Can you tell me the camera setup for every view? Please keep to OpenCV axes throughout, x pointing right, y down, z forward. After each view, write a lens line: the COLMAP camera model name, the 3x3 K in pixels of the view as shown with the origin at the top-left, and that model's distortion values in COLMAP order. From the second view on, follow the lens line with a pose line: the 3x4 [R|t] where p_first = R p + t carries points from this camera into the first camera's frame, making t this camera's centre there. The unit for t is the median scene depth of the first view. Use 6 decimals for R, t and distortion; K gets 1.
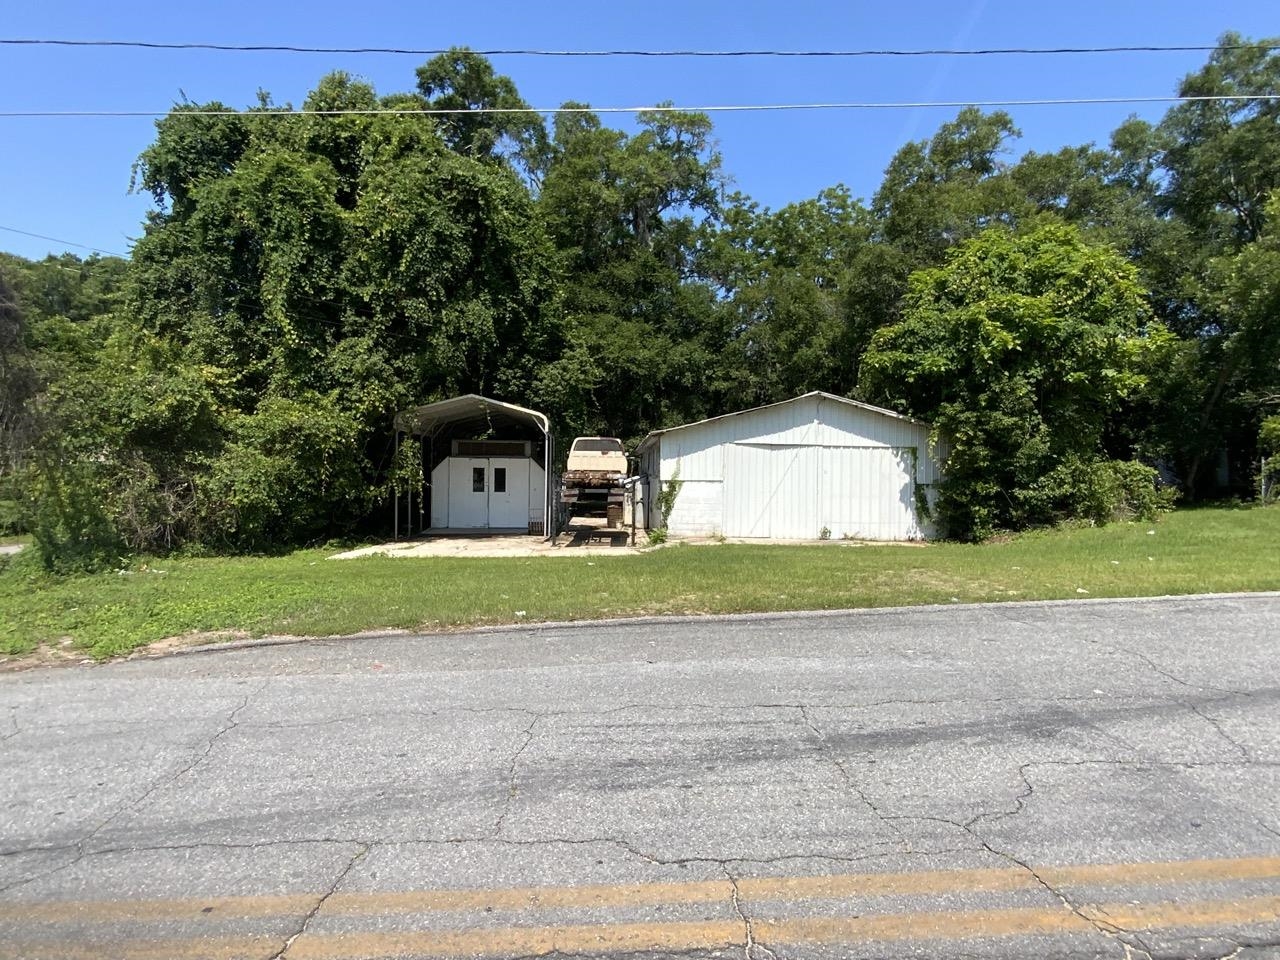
lens RADIAL K [[678.2, 0, 638.4], [0, 678.2, 482.3], [0, 0, 1]] dist [-0.001844, -0.005990]
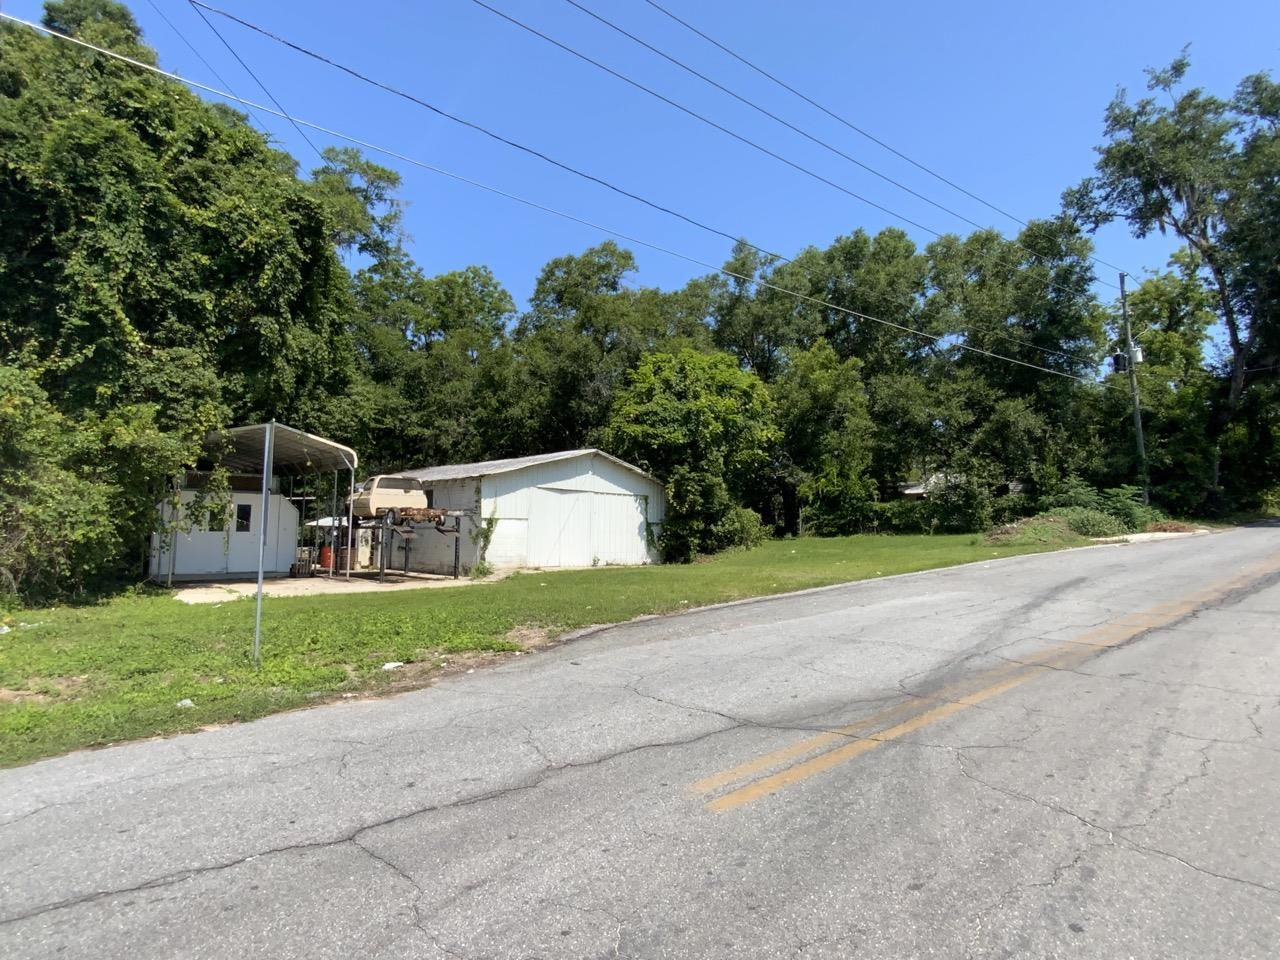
lens RADIAL K [[678.2, 0, 638.3], [0, 678.2, 478.8], [0, 0, 1]] dist [-0.001844, -0.005990]
pose [[0.755281, 0.047925, 0.653646, -0.510547], [0.002978, 0.997062, -0.076545, 0.019447], [-0.655394, 0.059760, 0.752919, -0.016873]]
